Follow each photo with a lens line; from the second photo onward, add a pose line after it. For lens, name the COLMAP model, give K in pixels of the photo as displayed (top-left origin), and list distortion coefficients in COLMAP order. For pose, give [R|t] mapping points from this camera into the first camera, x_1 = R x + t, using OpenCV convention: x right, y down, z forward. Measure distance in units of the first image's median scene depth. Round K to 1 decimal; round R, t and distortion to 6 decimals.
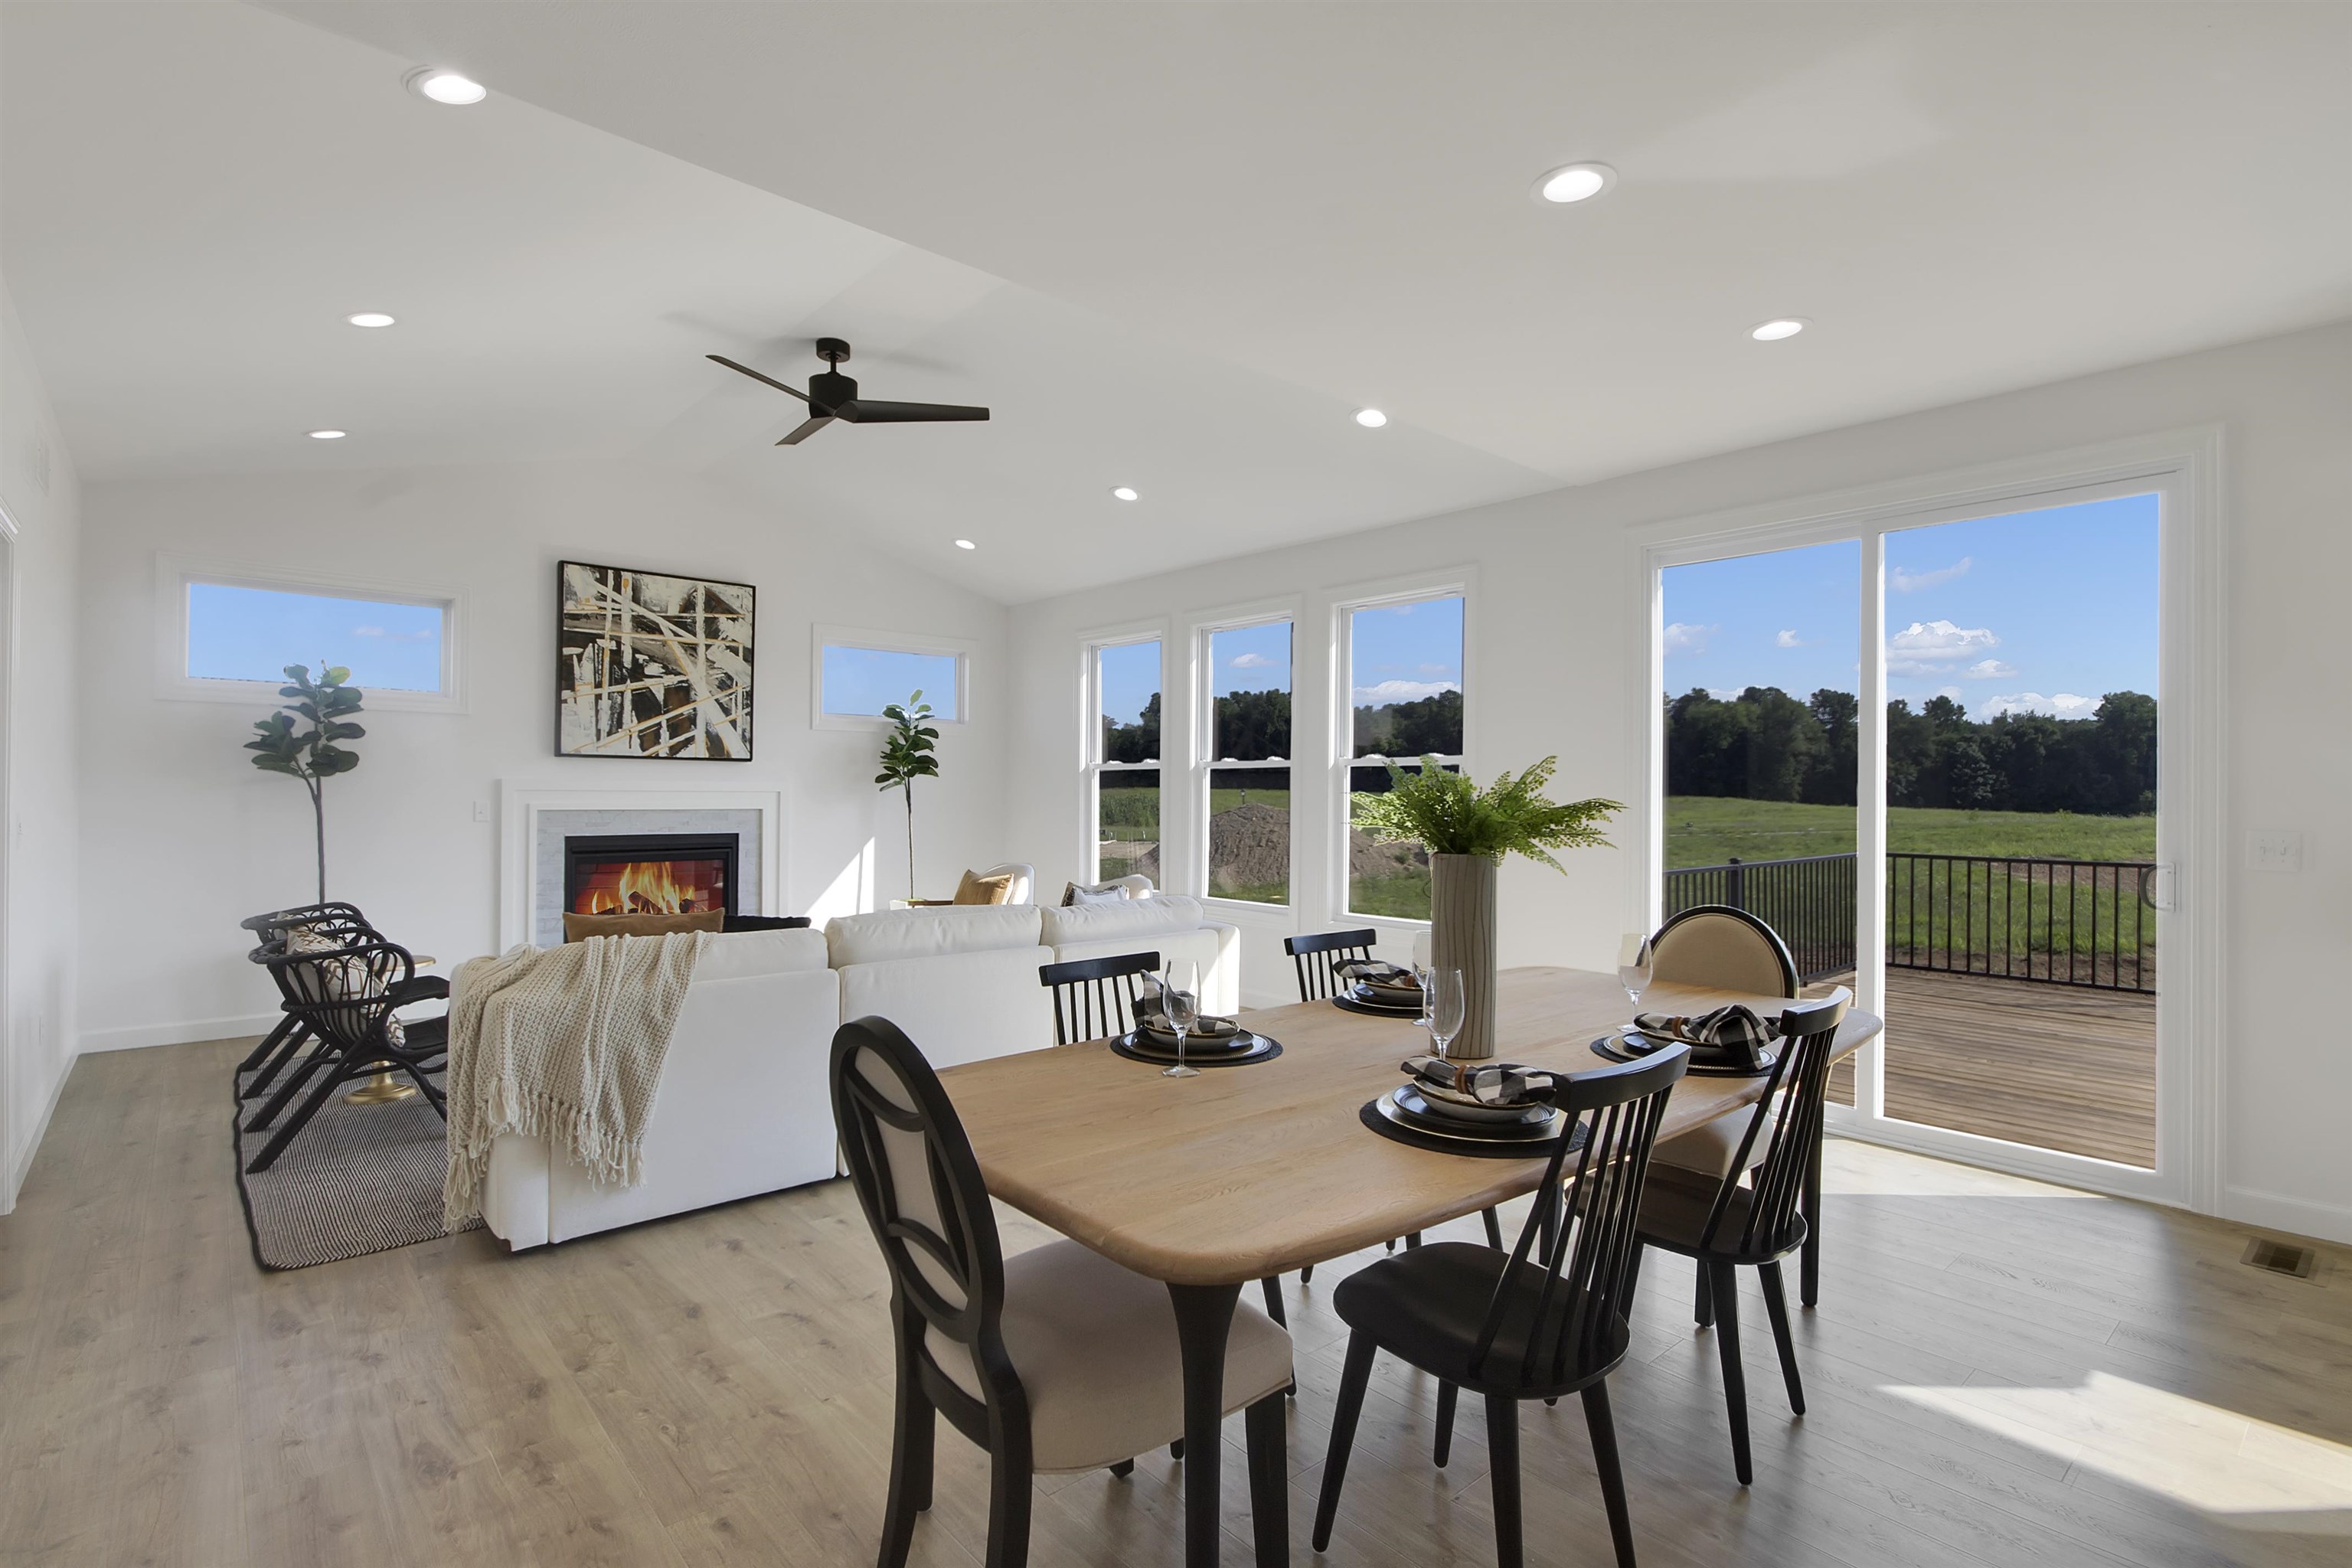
lens RADIAL K [[1111.8, 0, 1164.8], [0, 1111.8, 795.8], [0, 0, 1]] dist [0.000022, -0.000903]
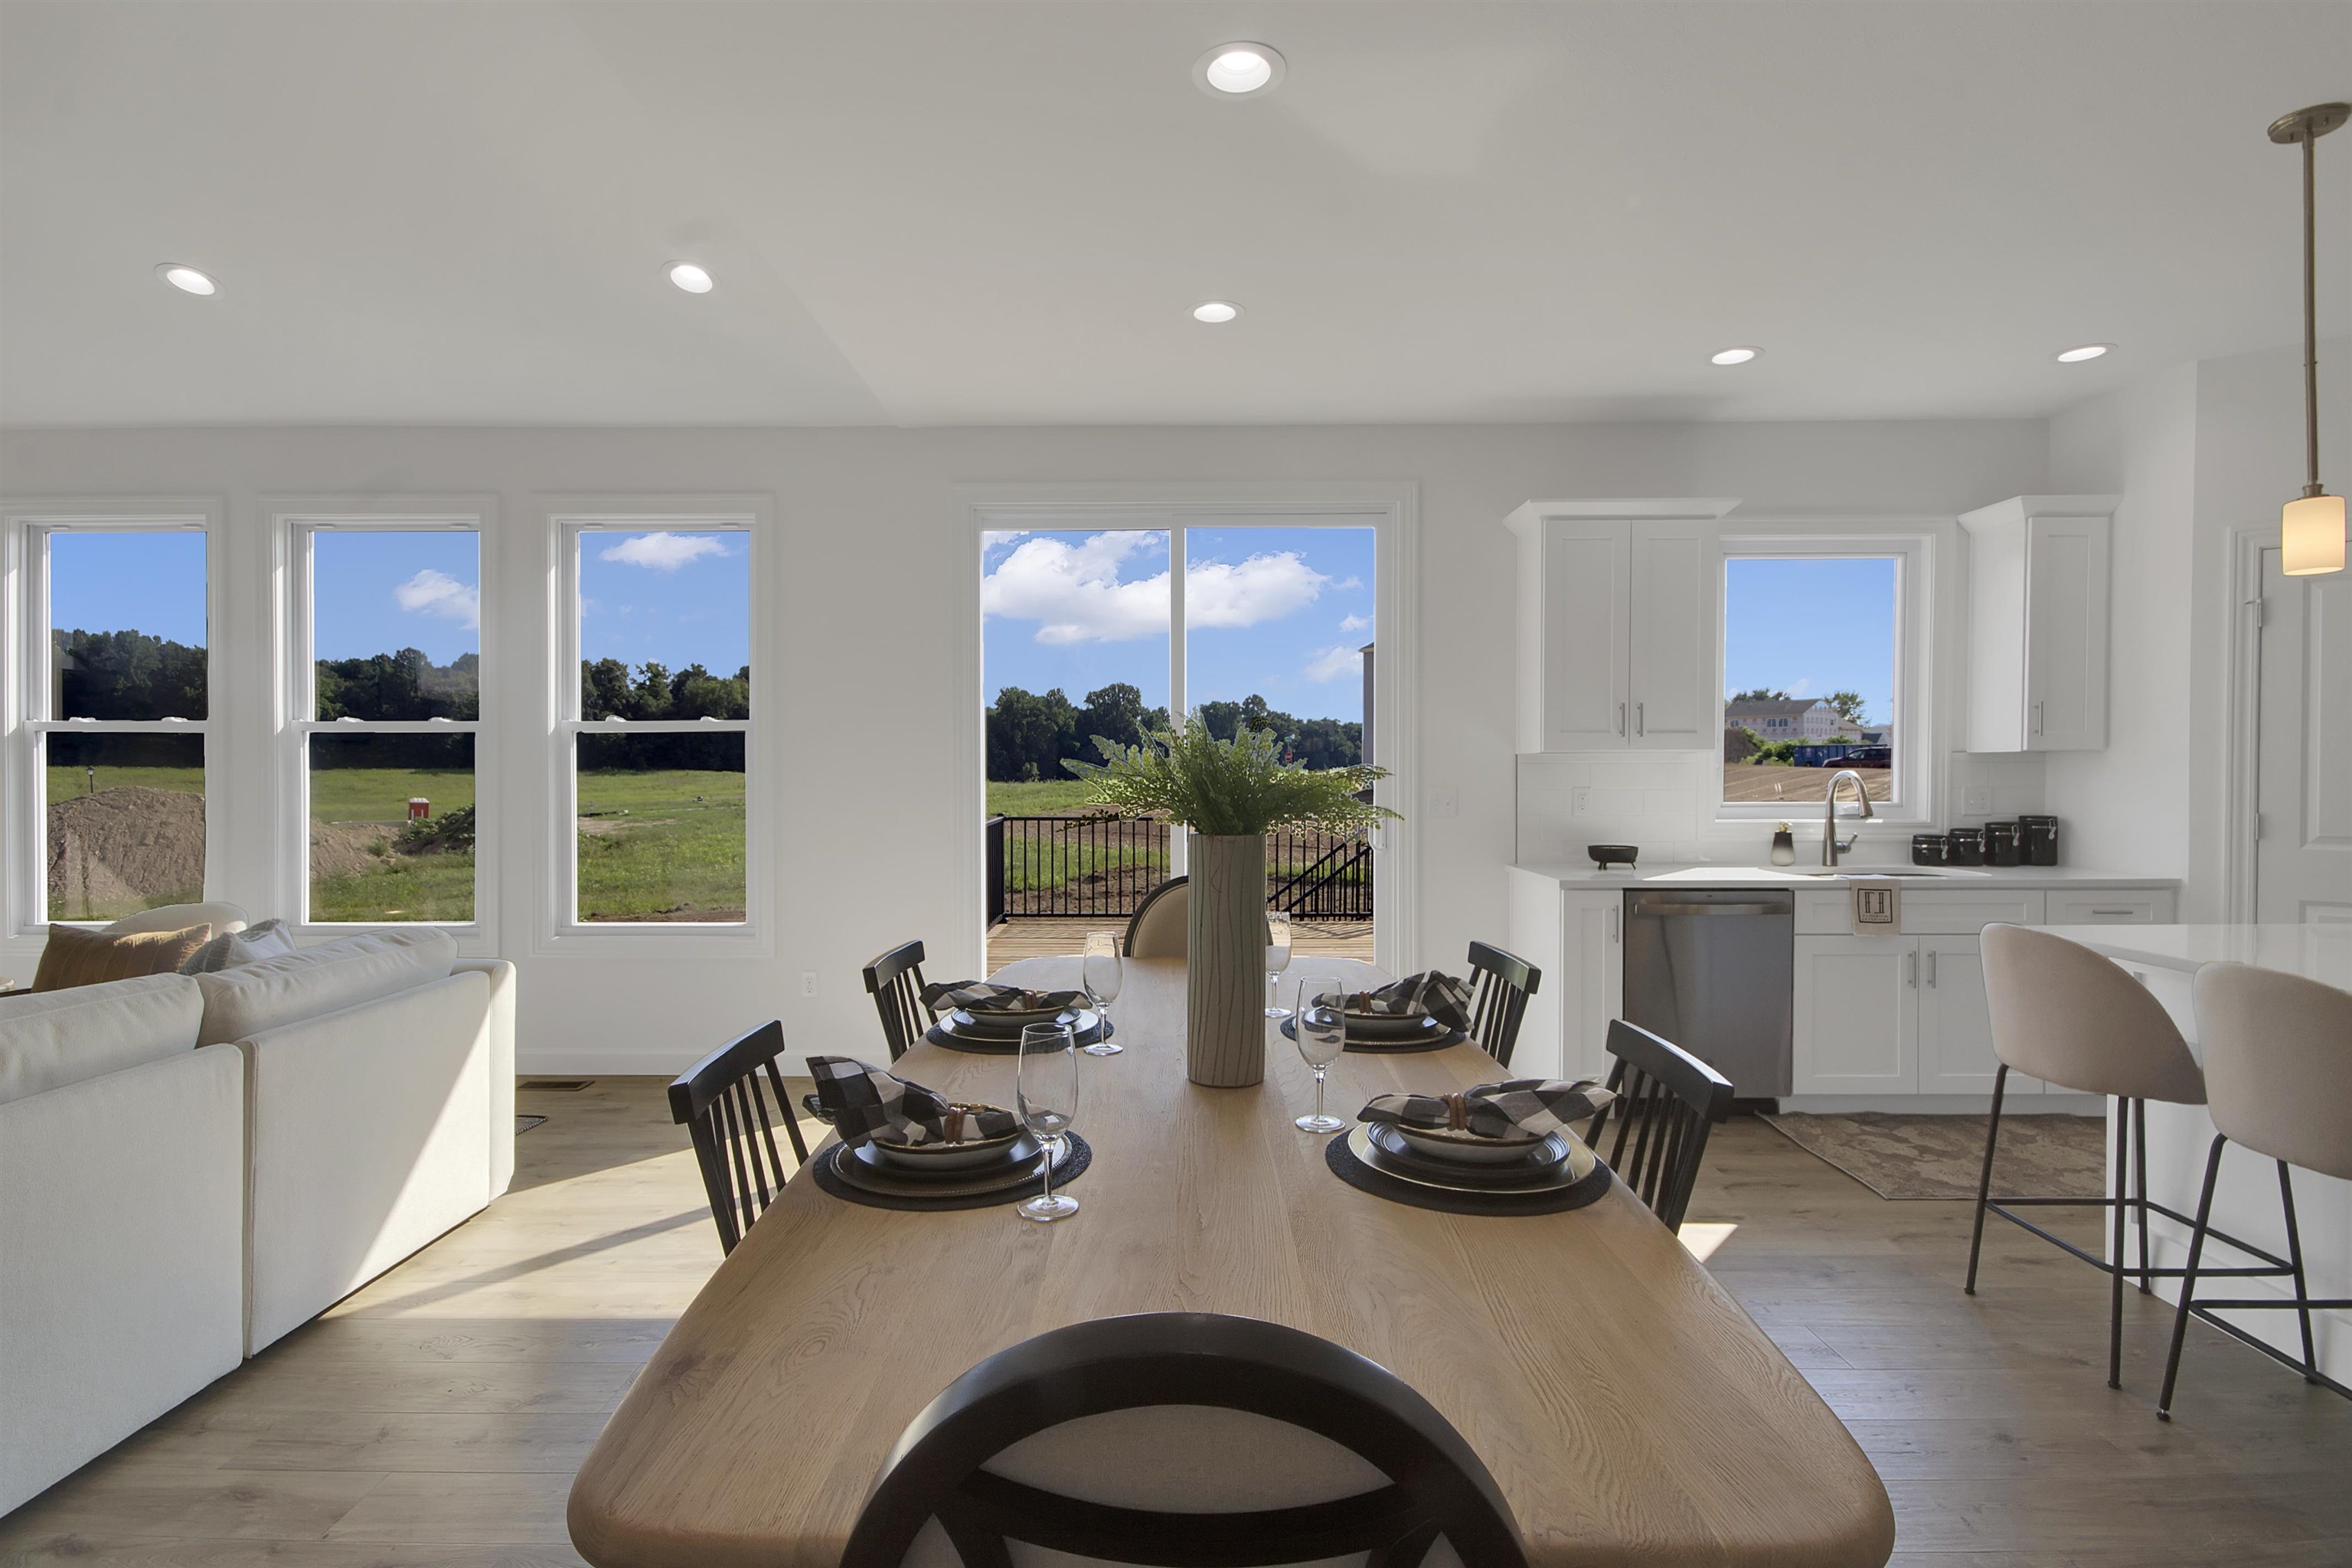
lens RADIAL K [[1111.8, 0, 1169.3], [0, 1111.8, 784.1], [0, 0, 1]] dist [0.000022, -0.000903]
pose [[0.659873, -0.019470, 0.751125, -0.130111], [0.010161, 0.999804, 0.016989, 0.000584], [-0.751308, -0.003578, 0.659942, 0.175272]]
